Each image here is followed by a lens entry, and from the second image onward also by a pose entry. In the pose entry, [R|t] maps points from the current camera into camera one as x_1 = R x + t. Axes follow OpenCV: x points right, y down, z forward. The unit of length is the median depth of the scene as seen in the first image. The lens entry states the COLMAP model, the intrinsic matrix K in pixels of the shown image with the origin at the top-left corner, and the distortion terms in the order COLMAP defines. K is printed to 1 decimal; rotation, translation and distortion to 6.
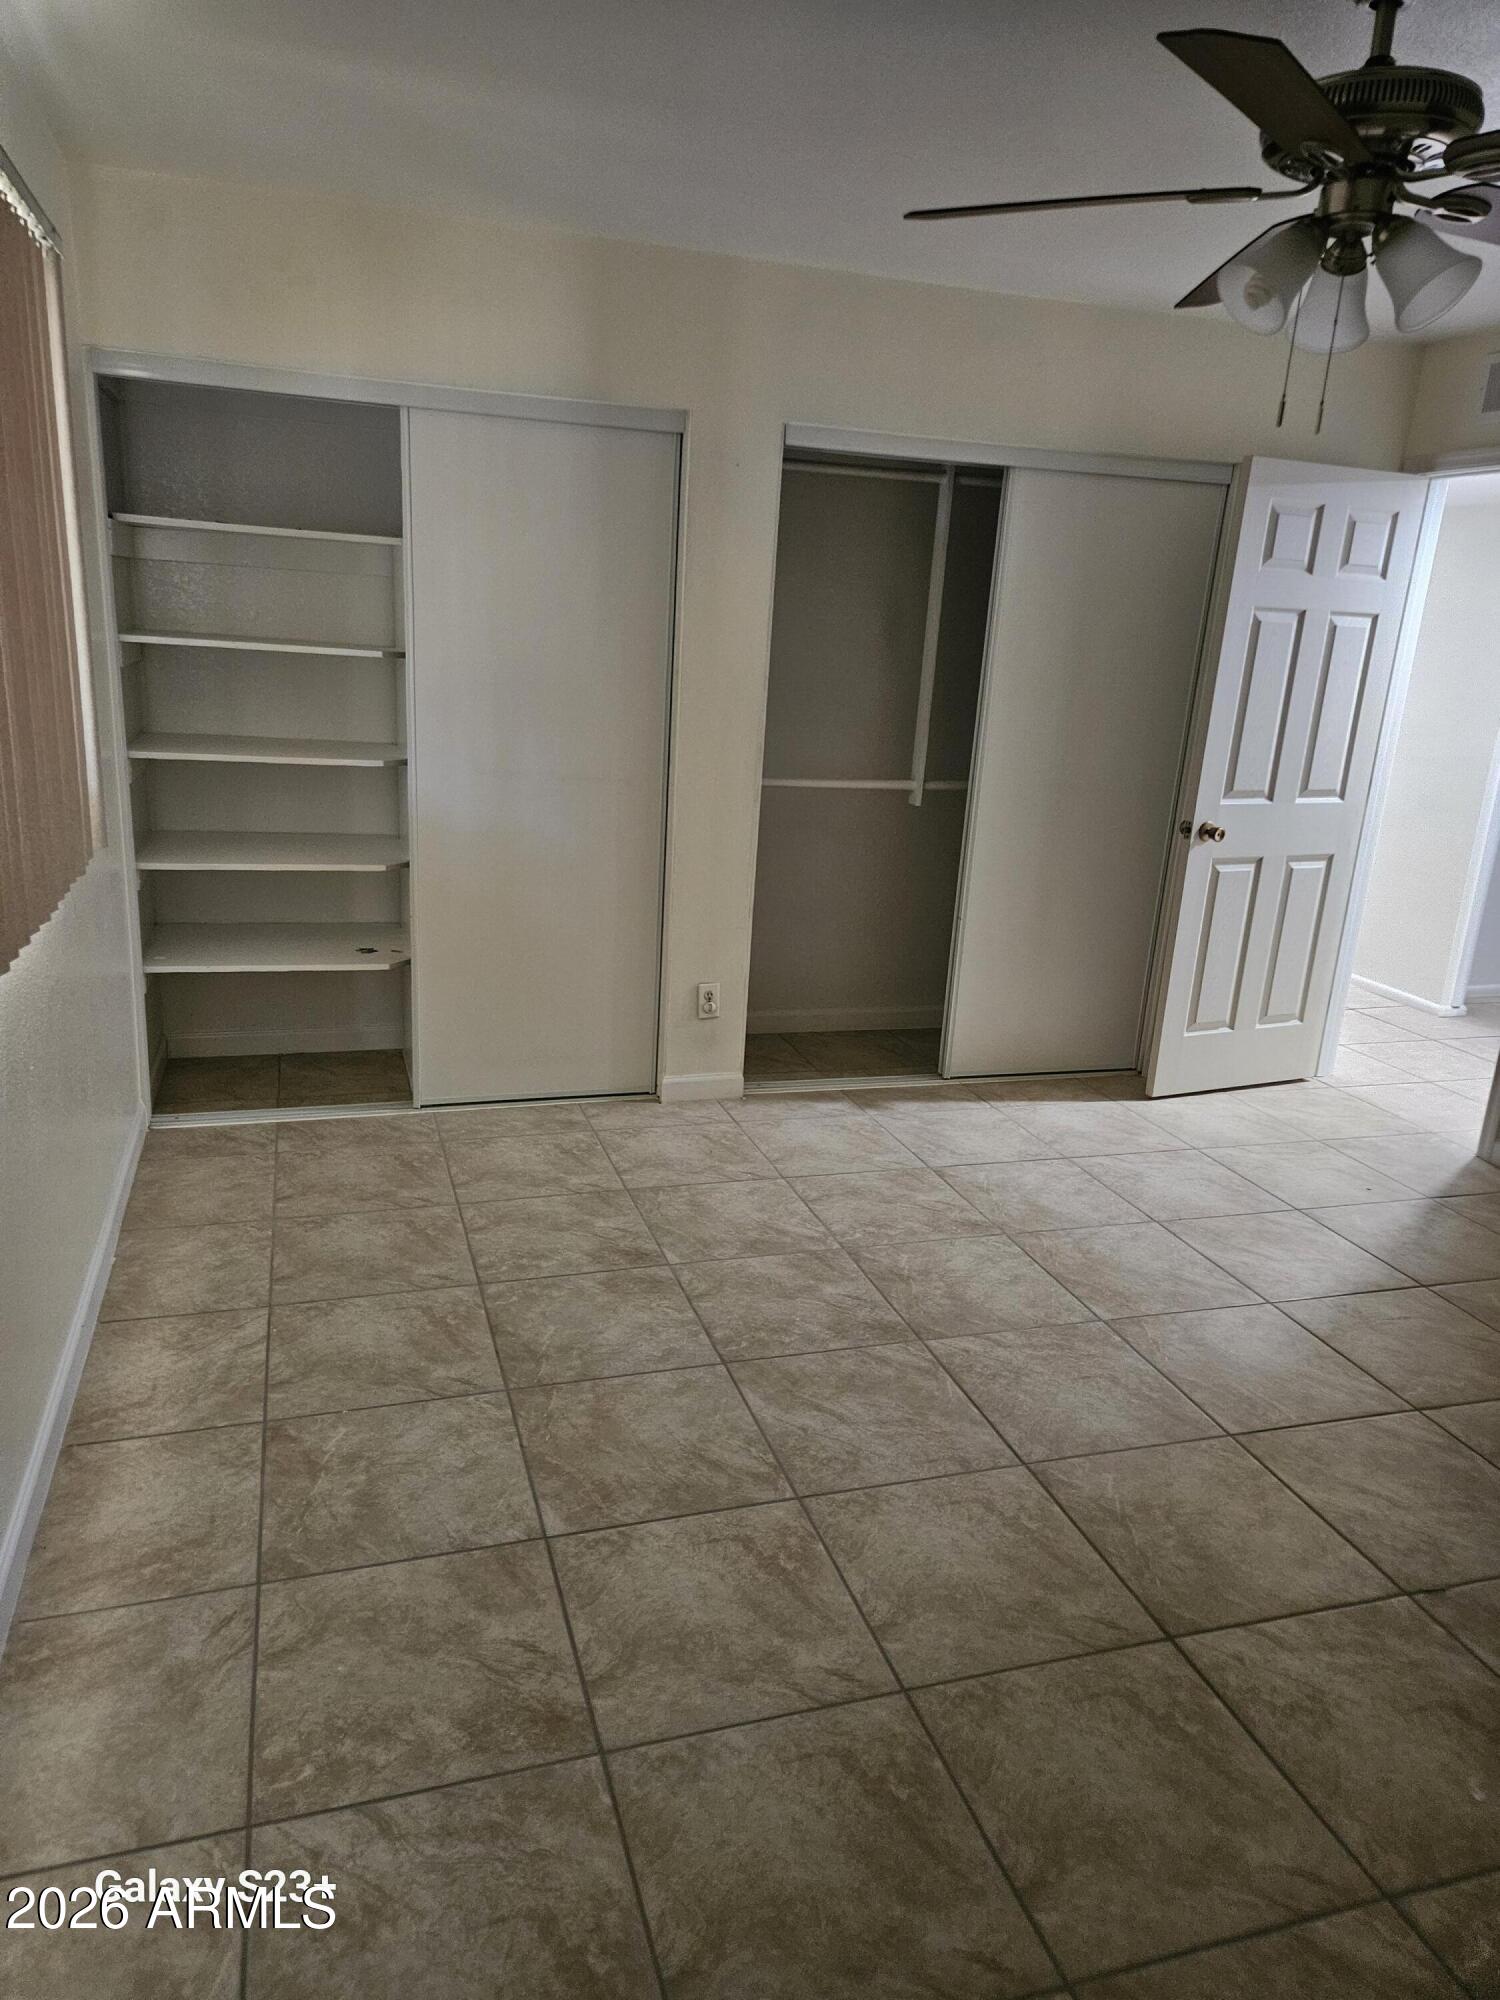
lens RADIAL K [[1343.1, 0, 755.8], [0, 1343.1, 1002.5], [0, 0, 1]] dist [0.037978, -0.007727]
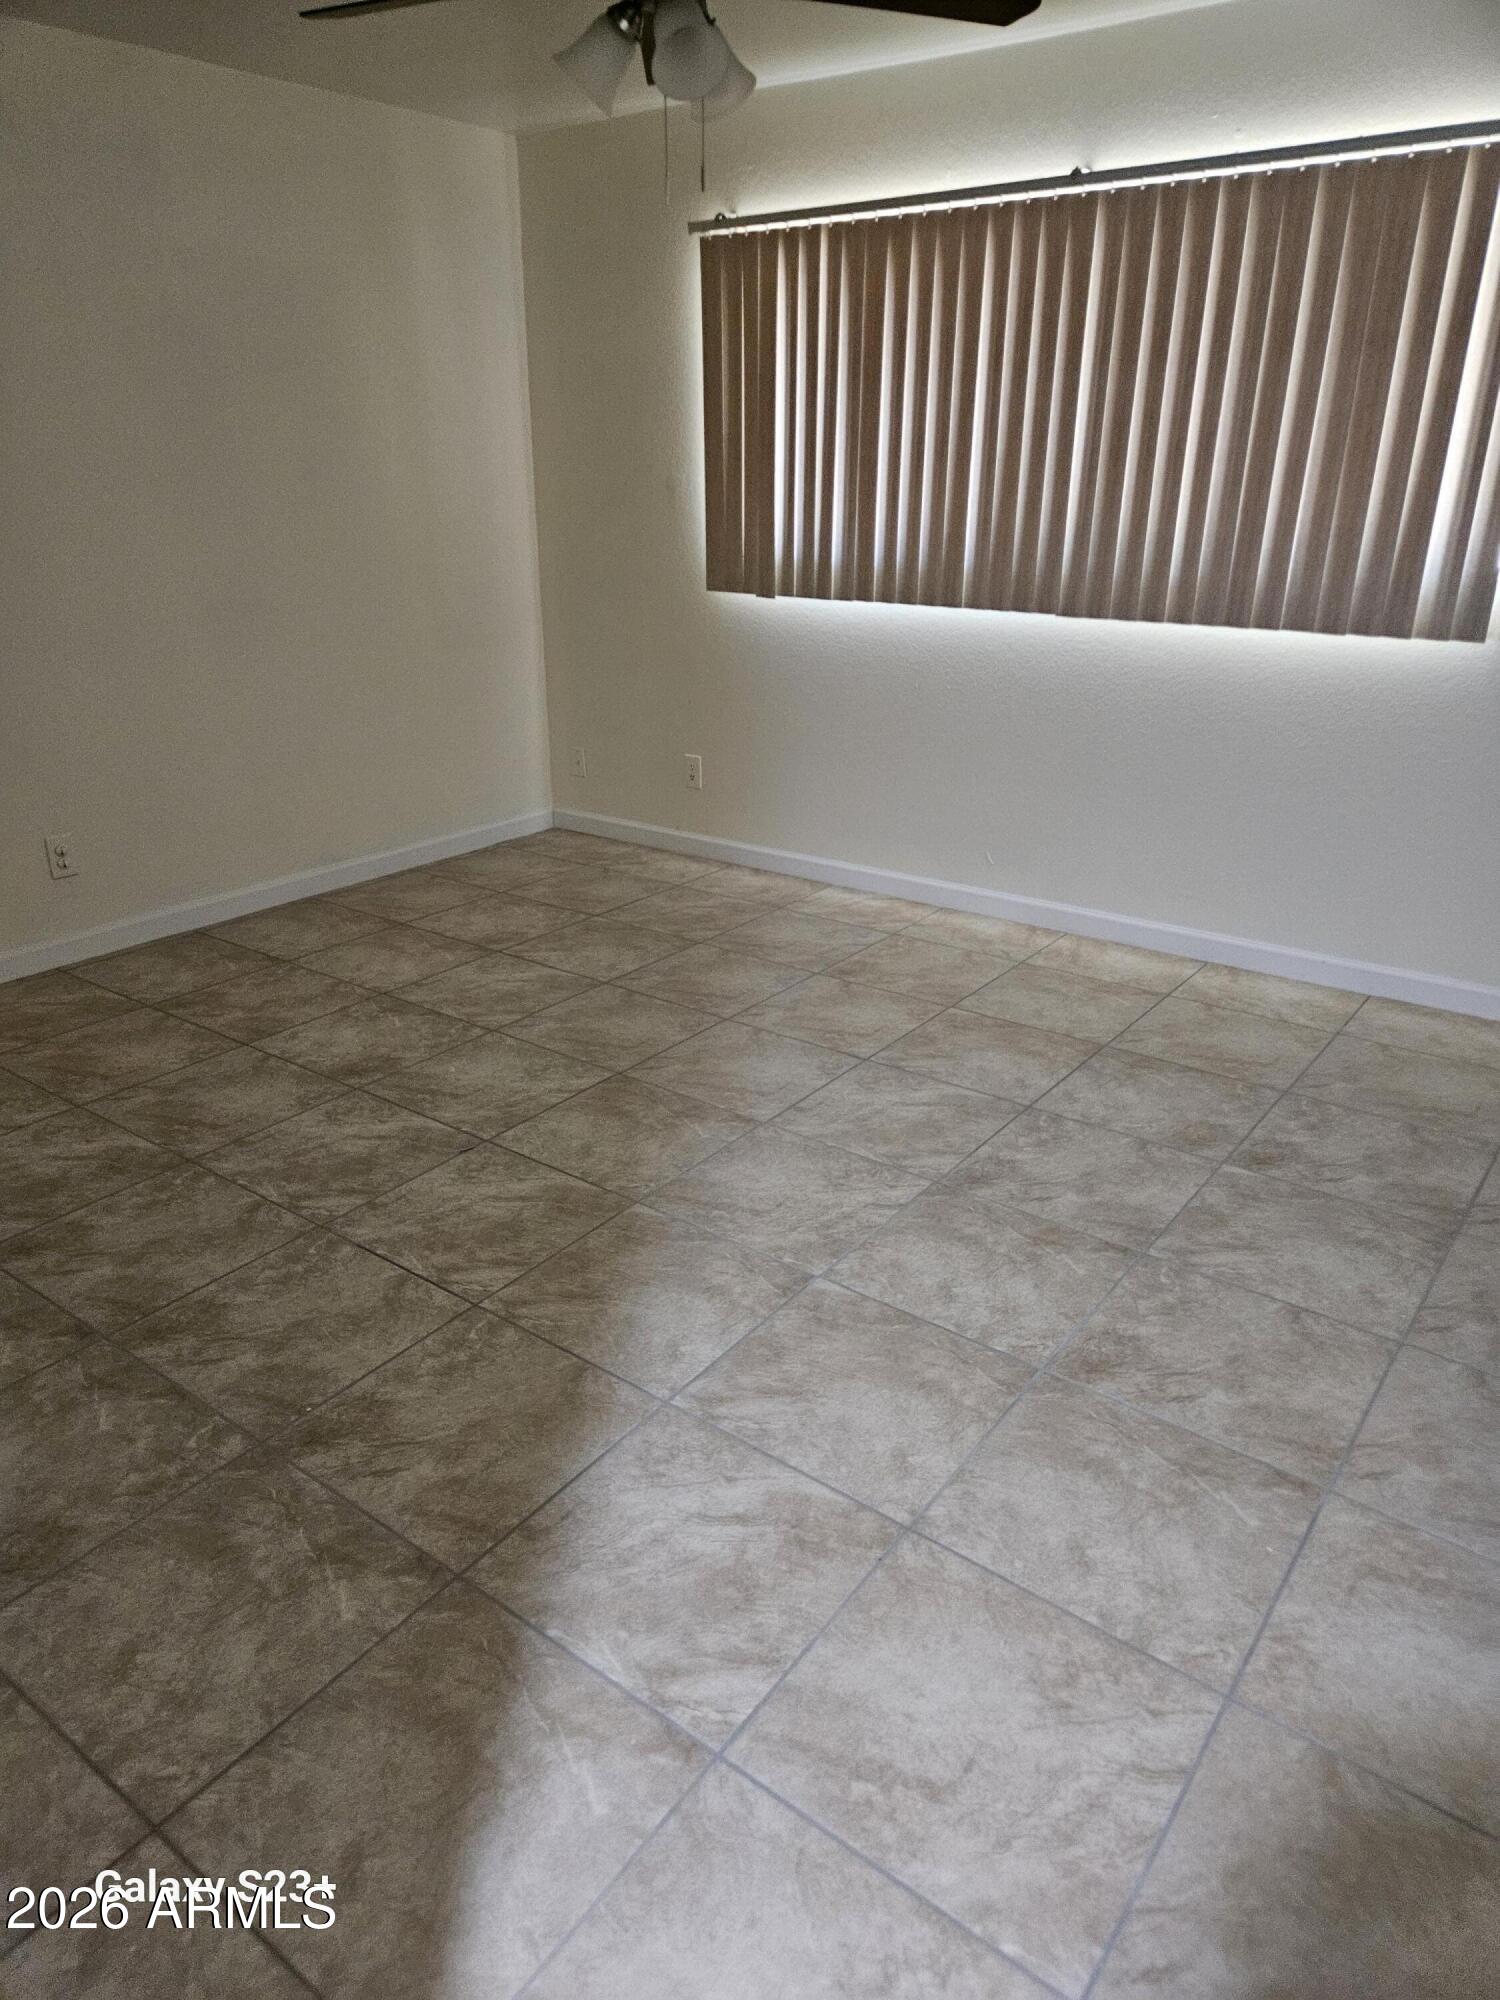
lens RADIAL K [[1343.1, 0, 754.7], [0, 1343.1, 1001.1], [0, 0, 1]] dist [0.037978, -0.007727]
pose [[-0.811111, 0.179823, -0.556563, 0.790997], [-0.186895, 0.821993, 0.537957, -0.382314], [0.554228, 0.540362, -0.633120, 1.545127]]
